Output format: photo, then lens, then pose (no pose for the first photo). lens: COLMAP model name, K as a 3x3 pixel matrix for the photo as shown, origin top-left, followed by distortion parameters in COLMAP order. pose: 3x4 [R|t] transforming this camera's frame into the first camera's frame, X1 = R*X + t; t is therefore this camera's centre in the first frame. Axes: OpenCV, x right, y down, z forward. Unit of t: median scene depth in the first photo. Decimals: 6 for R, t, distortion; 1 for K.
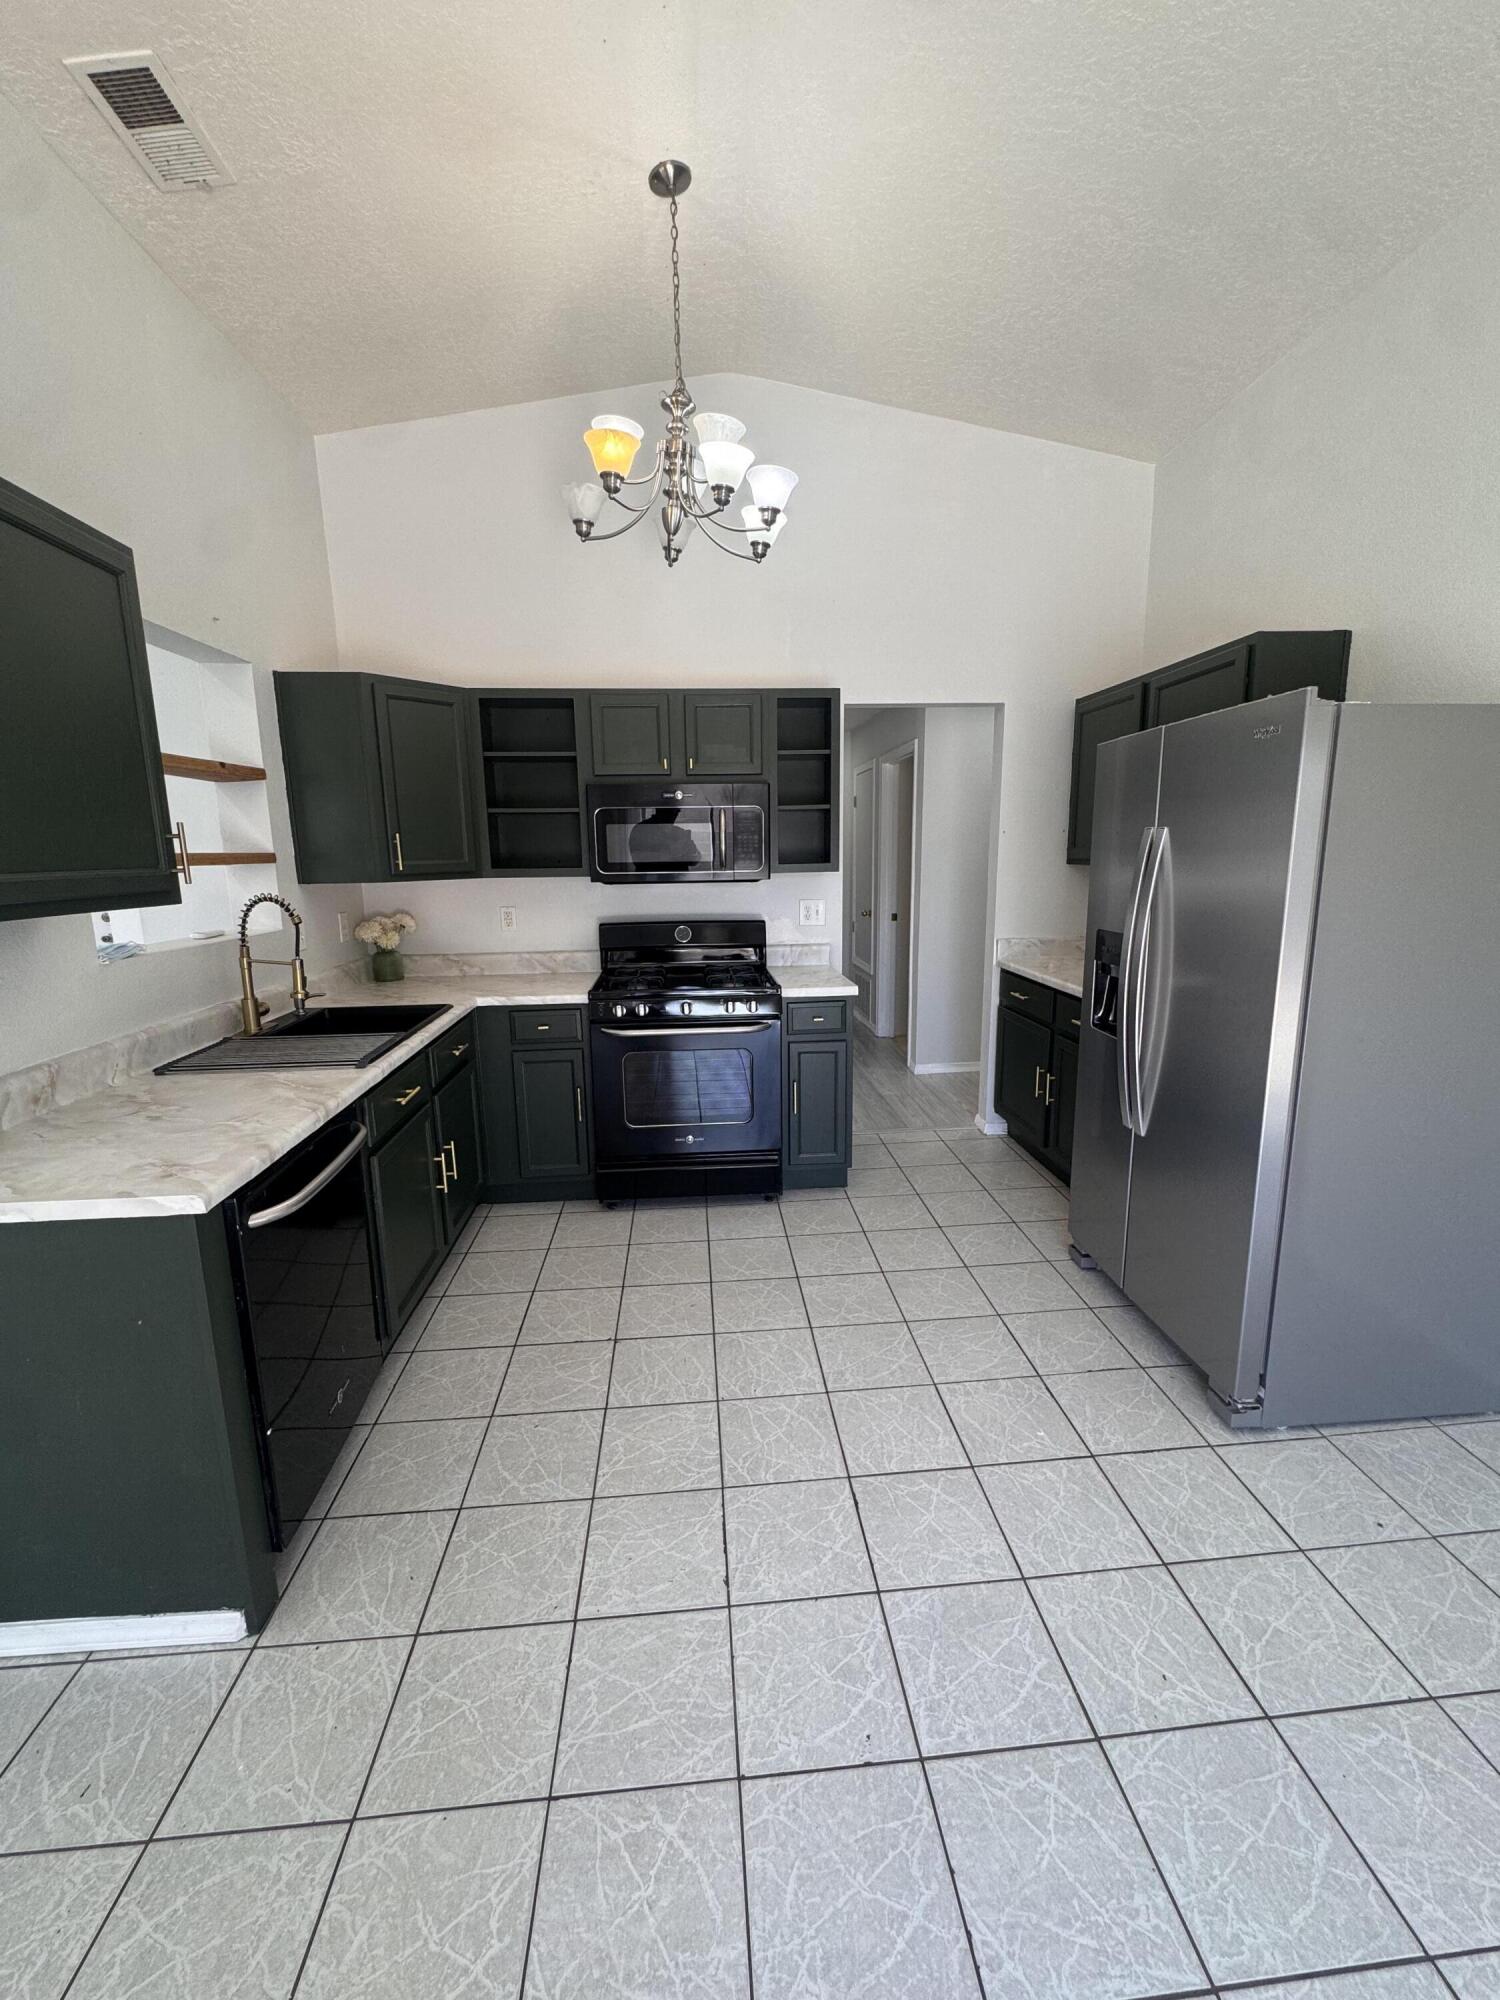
lens RADIAL K [[801.8, 0, 756.5], [0, 801.8, 1000.9], [0, 0, 1]] dist [-0.003586, 0.000694]
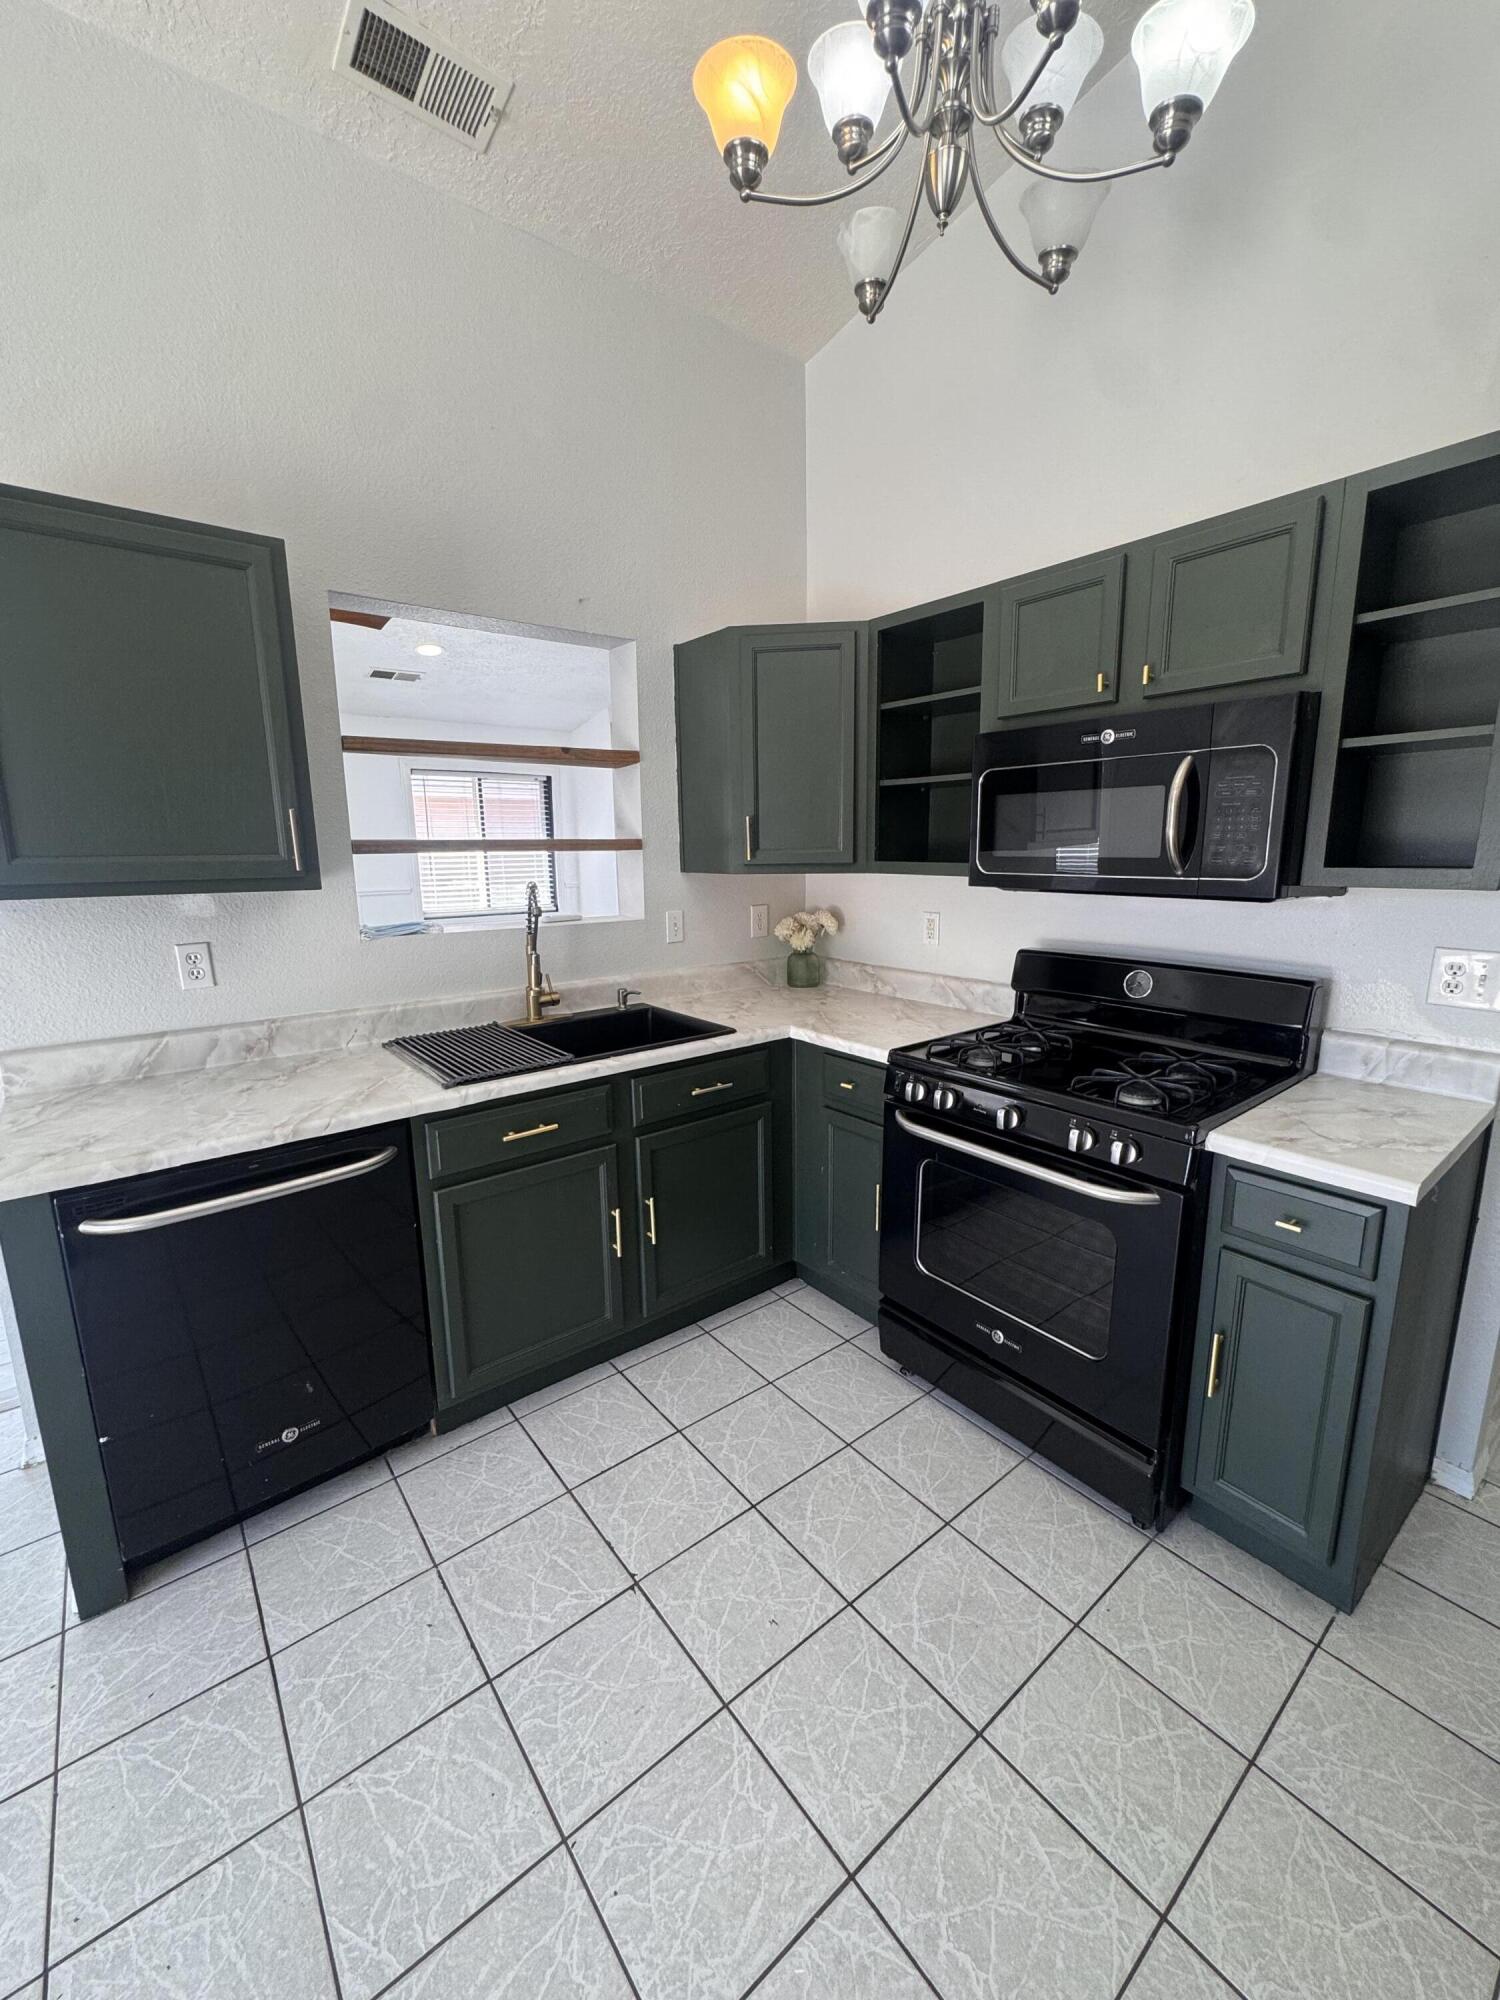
lens RADIAL K [[801.8, 0, 751.3], [0, 801.8, 1000.2], [0, 0, 1]] dist [-0.003586, 0.000694]
pose [[0.554980, 0.165795, -0.815175, 0.304086], [-0.153511, 0.983519, 0.095522, -0.114135], [0.817577, 0.072126, 0.571285, 0.609265]]
